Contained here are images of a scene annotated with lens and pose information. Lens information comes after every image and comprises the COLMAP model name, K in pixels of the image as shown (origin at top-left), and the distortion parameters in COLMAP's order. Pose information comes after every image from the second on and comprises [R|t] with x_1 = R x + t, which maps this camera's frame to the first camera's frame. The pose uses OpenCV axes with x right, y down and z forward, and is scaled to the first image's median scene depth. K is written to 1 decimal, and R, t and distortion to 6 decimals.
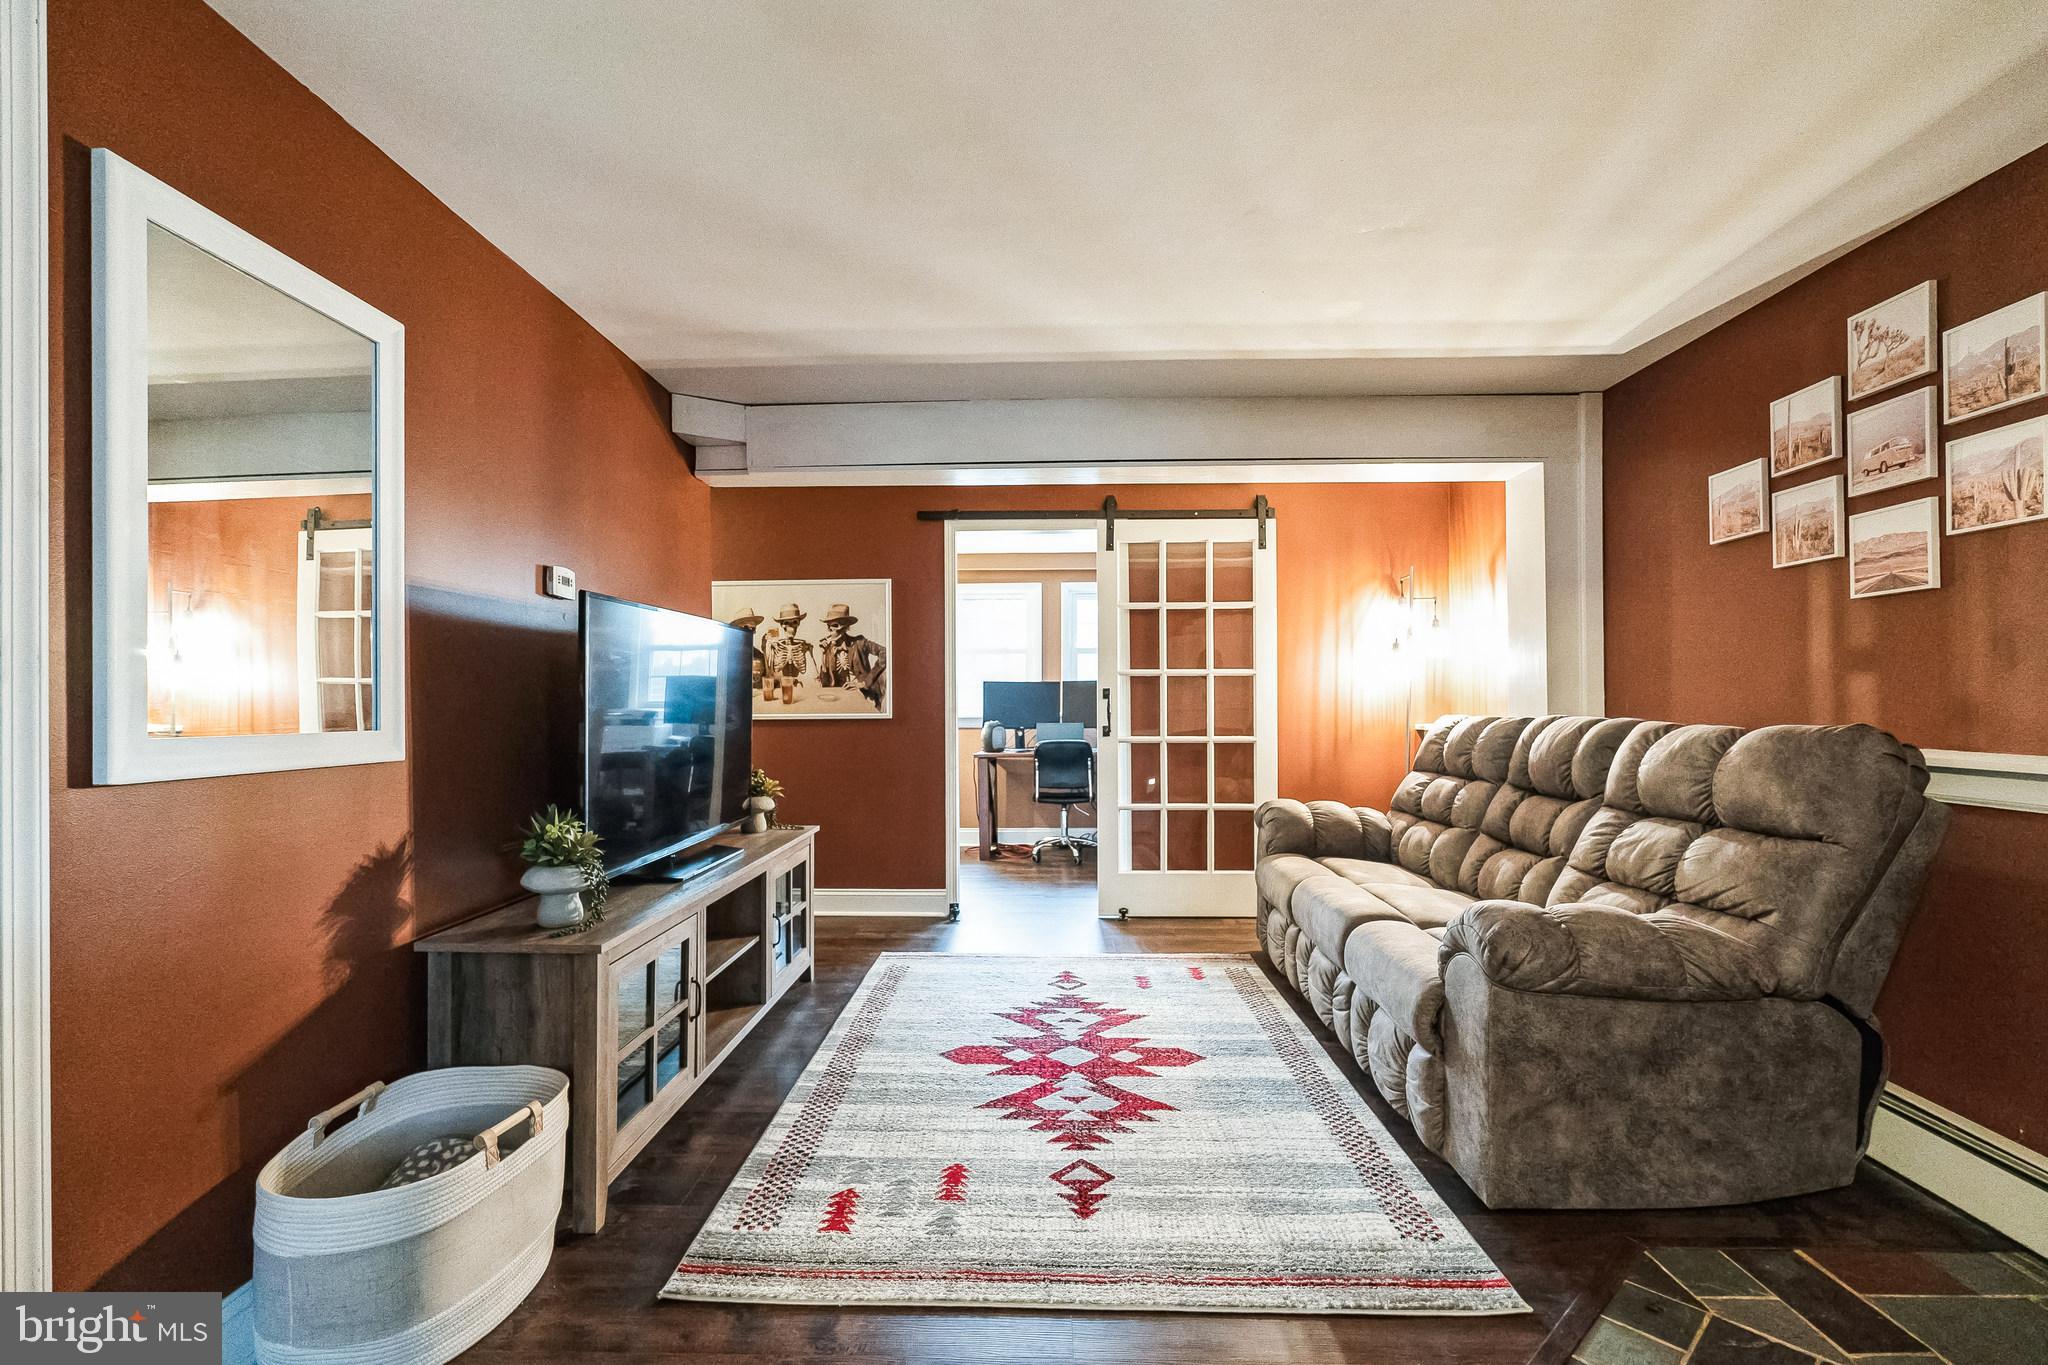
lens RADIAL K [[940.4, 0, 1023.2], [0, 940.4, 692.4], [0, 0, 1]] dist [-0.006417, 0.001555]
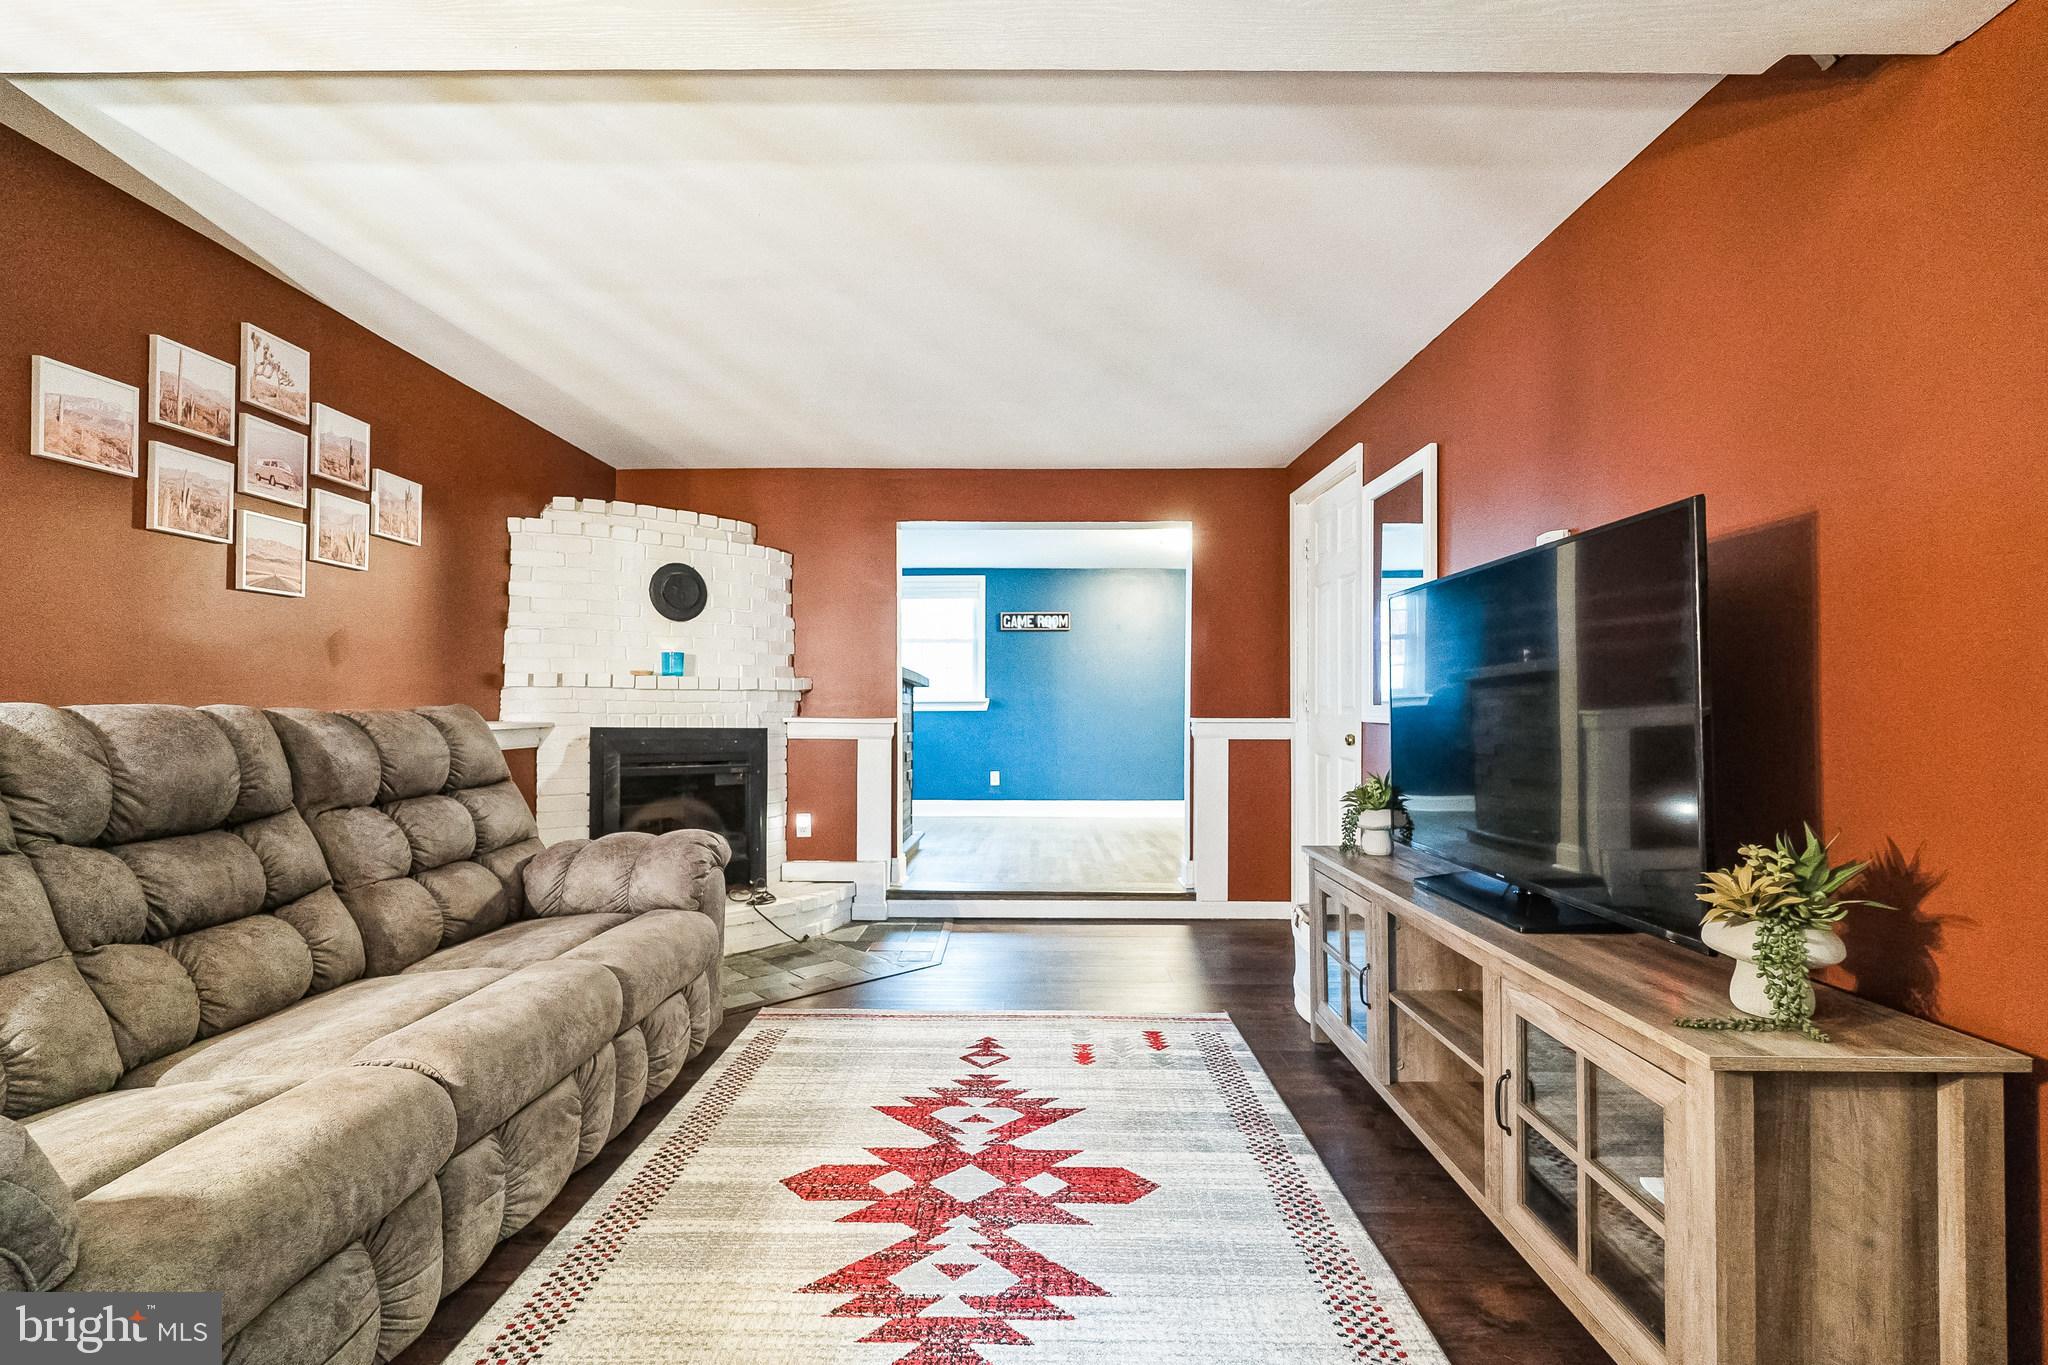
lens RADIAL K [[940.4, 0, 1023.5], [0, 940.4, 689.4], [0, 0, 1]] dist [-0.006417, 0.001555]
pose [[-0.999913, 0.001301, -0.013163, 0.022230], [0.001656, 0.999633, -0.027030, 0.040833], [0.013123, -0.027049, -0.999548, 1.966026]]
